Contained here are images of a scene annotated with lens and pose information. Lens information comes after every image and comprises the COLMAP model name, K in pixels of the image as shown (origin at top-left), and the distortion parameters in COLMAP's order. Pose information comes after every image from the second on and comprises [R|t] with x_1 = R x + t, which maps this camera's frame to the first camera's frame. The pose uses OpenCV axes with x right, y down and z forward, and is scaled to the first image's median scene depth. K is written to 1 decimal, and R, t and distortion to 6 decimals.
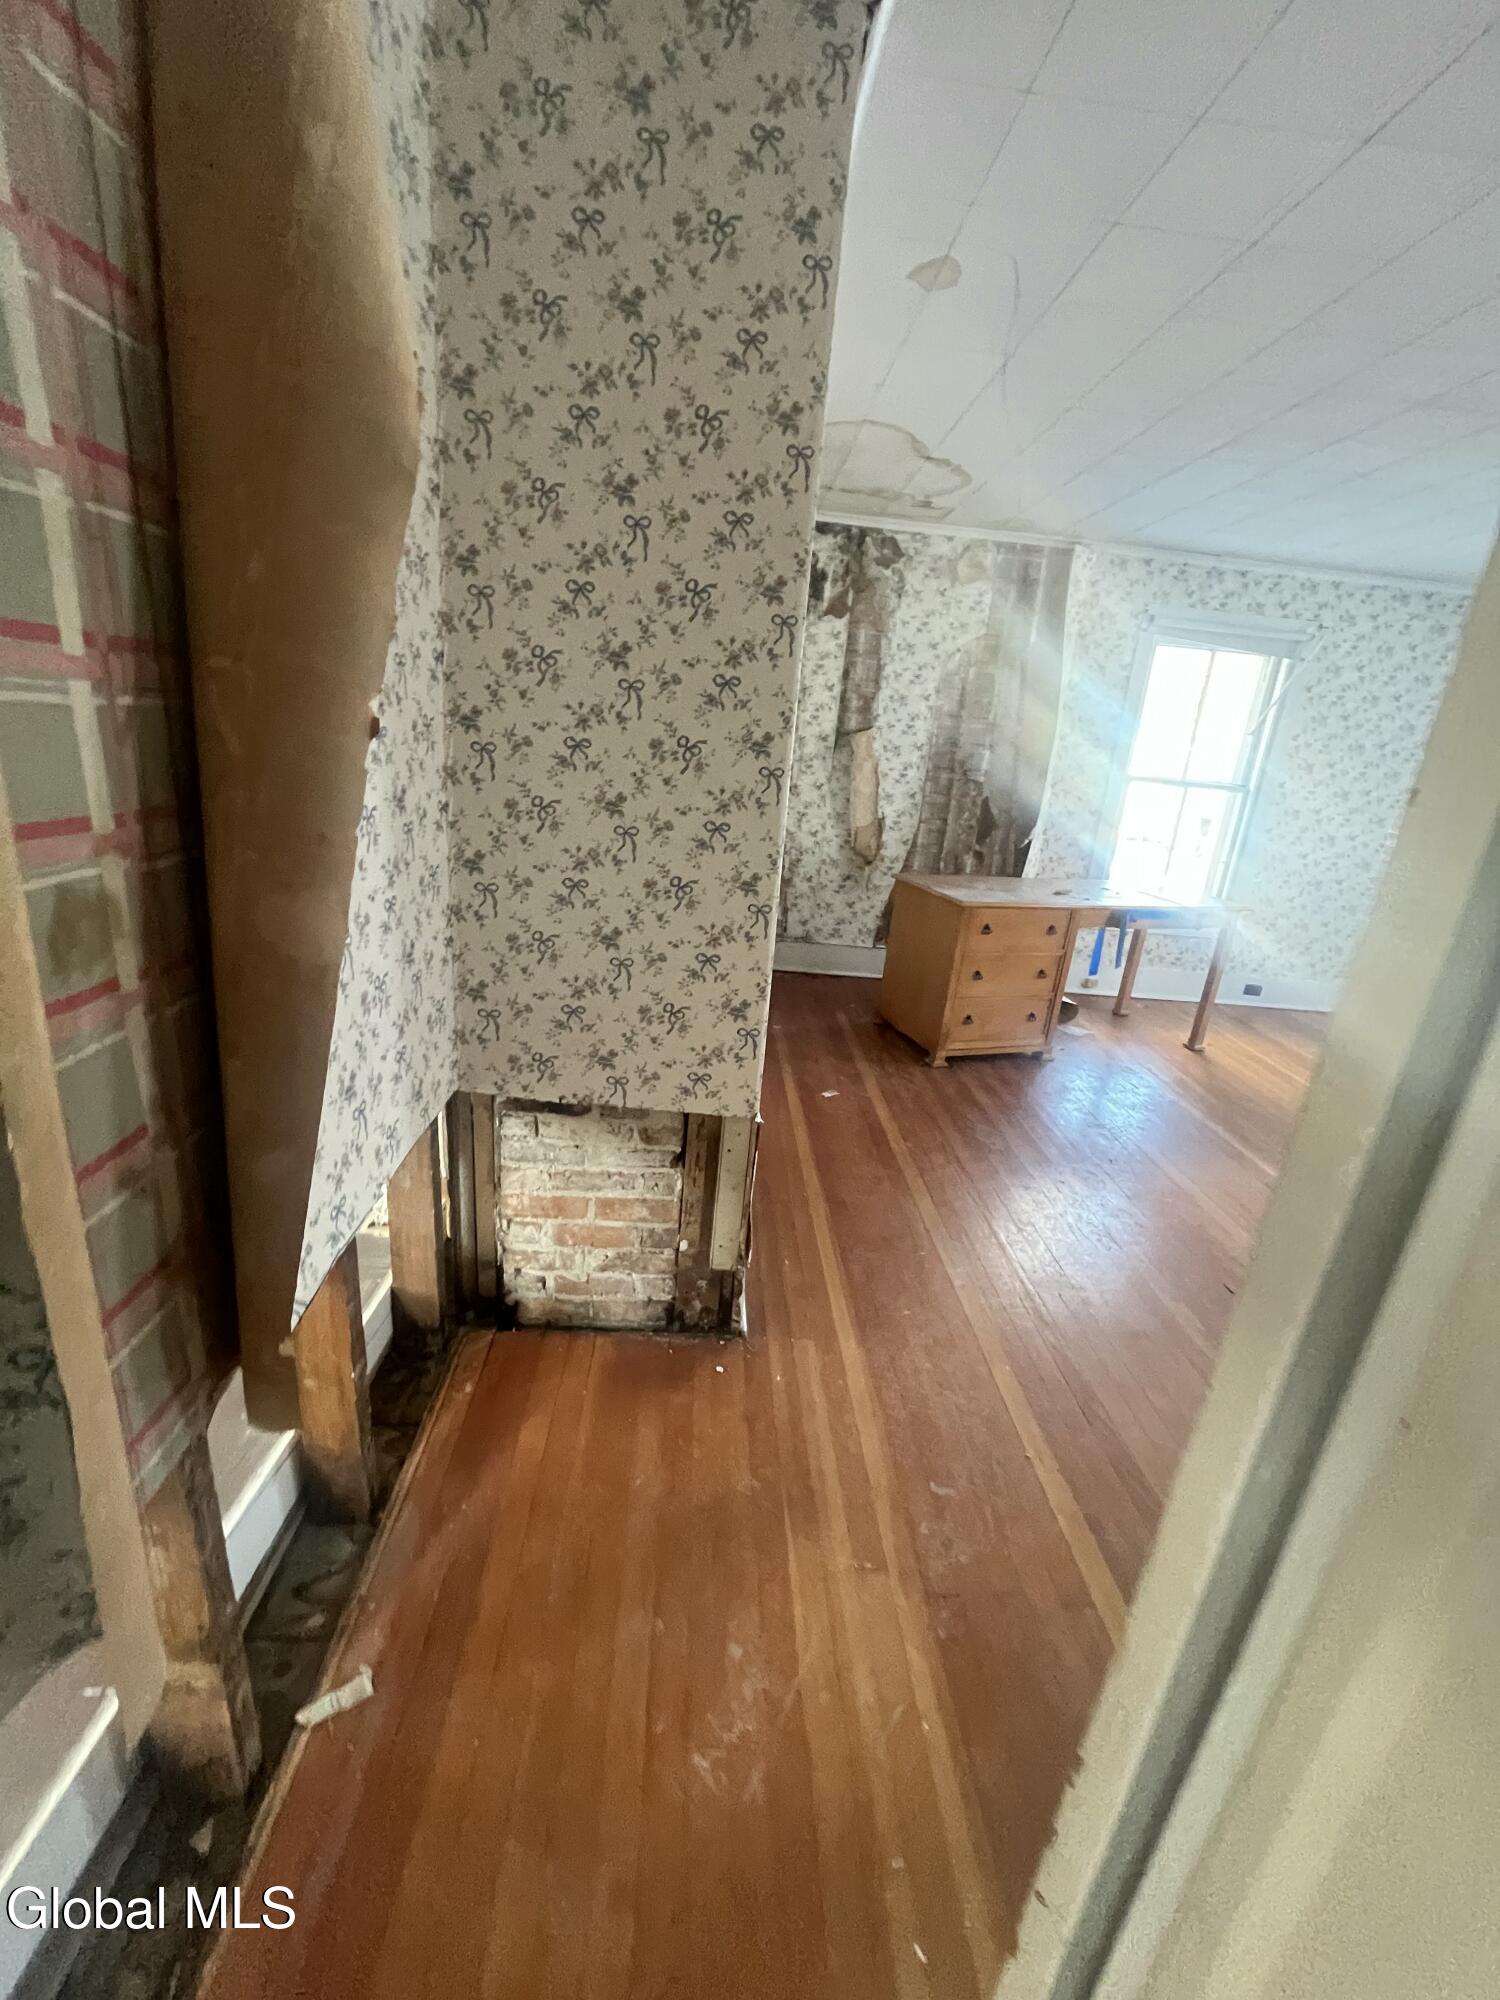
lens RADIAL K [[802.4, 0, 750.0], [0, 802.4, 1000.0], [0, 0, 1]] dist [-0.001472, -0.000308]
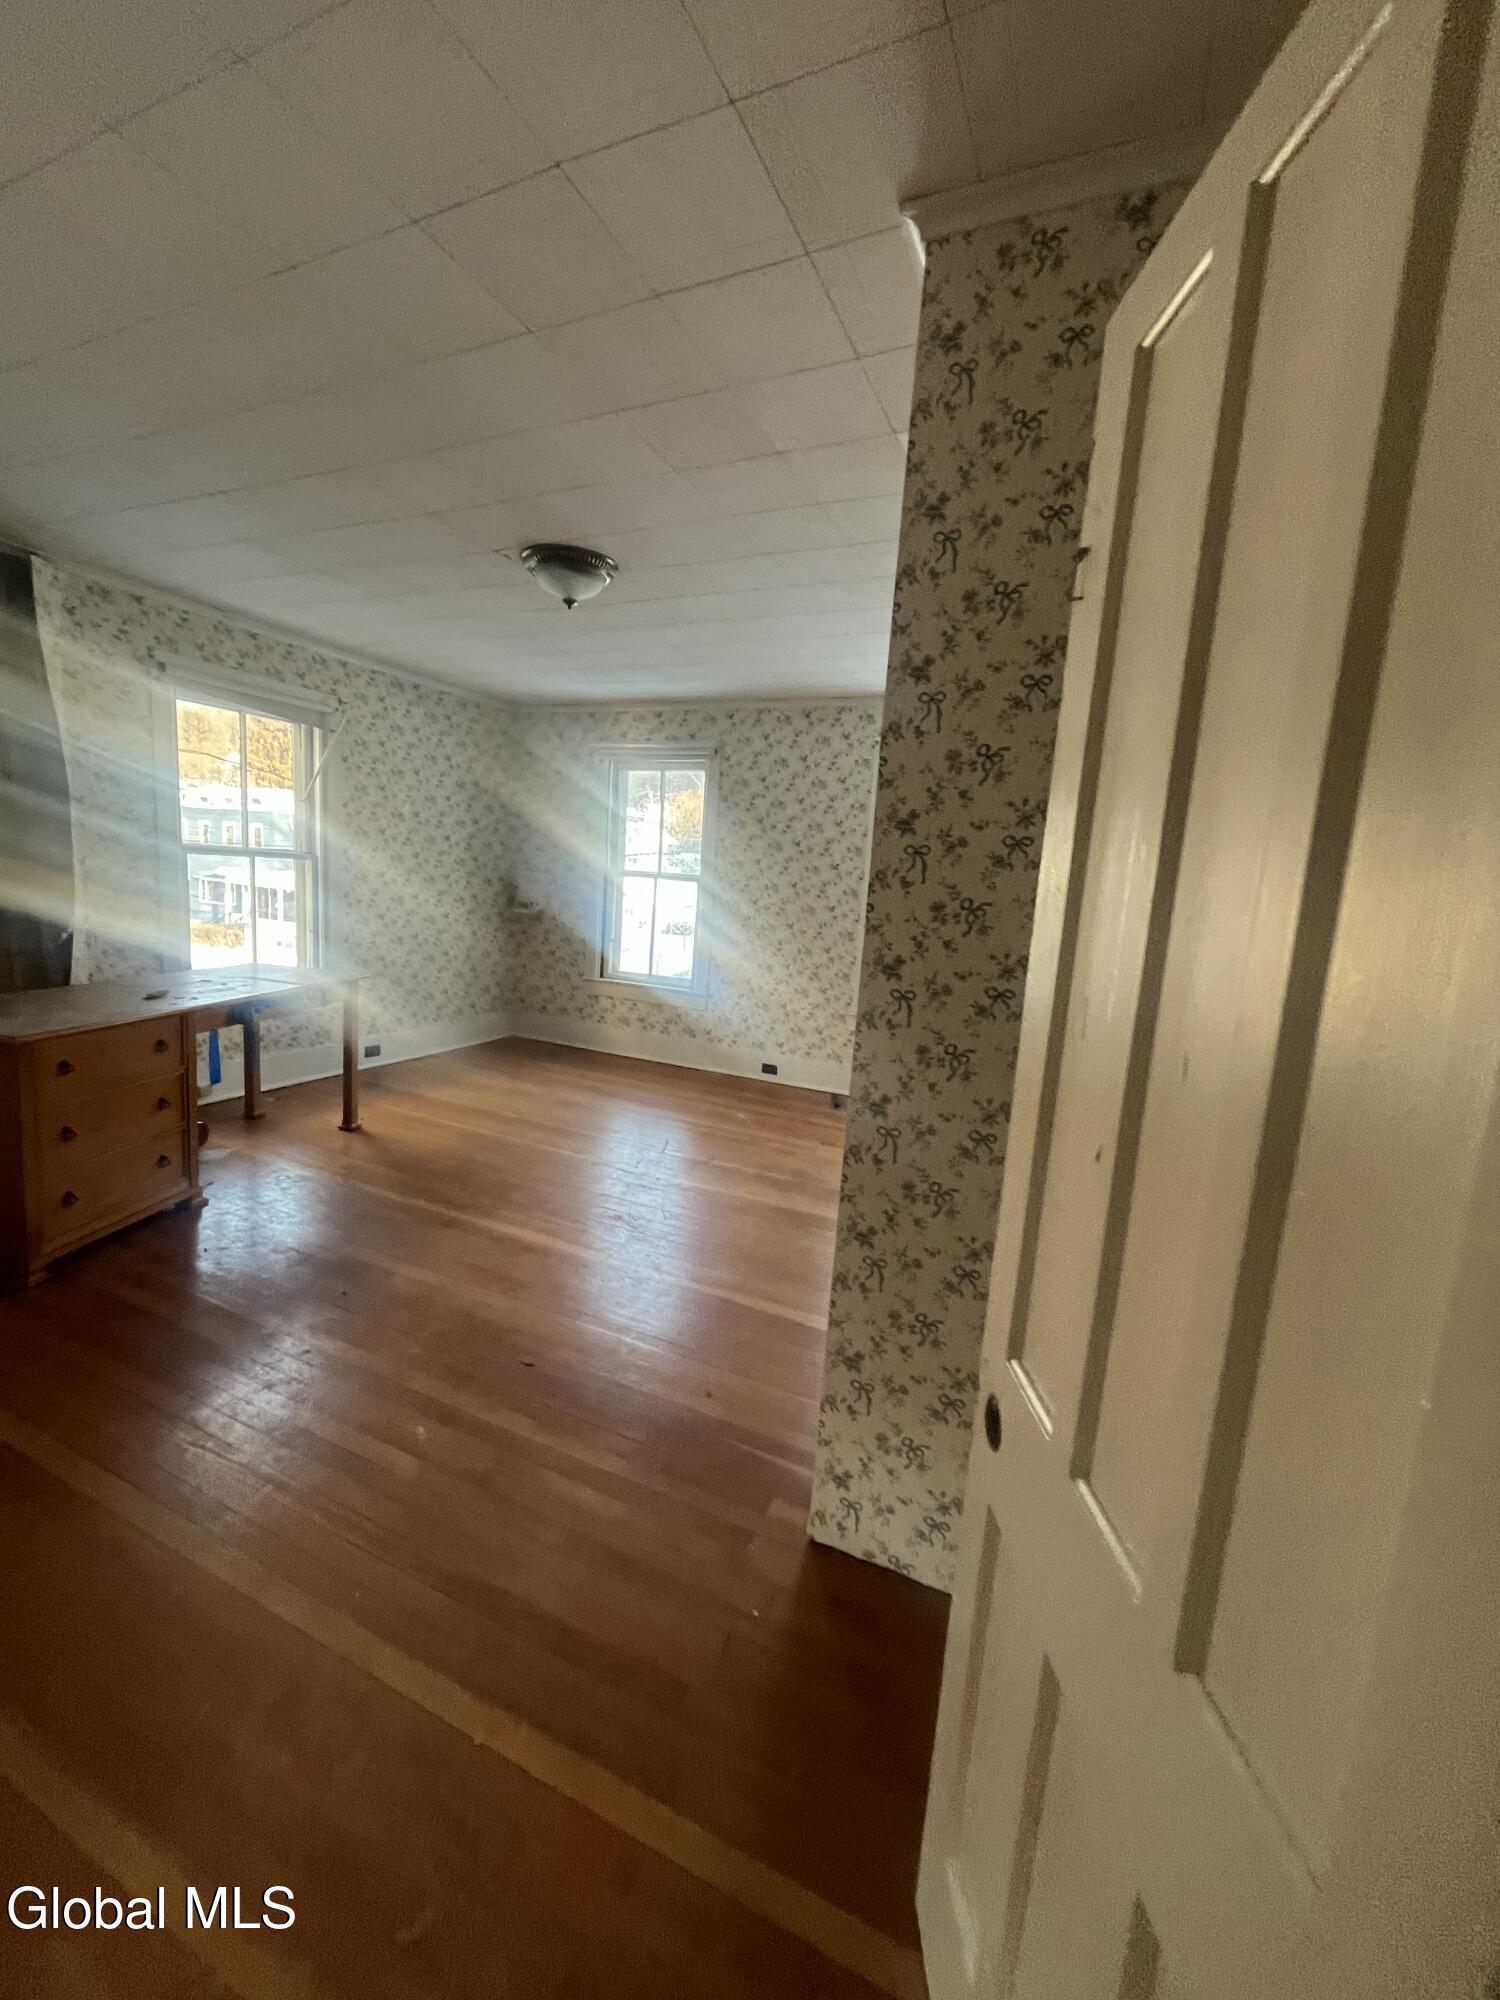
lens RADIAL K [[802.4, 0, 750.0], [0, 802.4, 1000.0], [0, 0, 1]] dist [-0.001472, -0.000308]
pose [[0.457699, -0.190085, 0.868550, -0.022555], [0.252266, 0.964497, 0.078147, -0.039697], [-0.852569, 0.183338, 0.489401, 0.110019]]
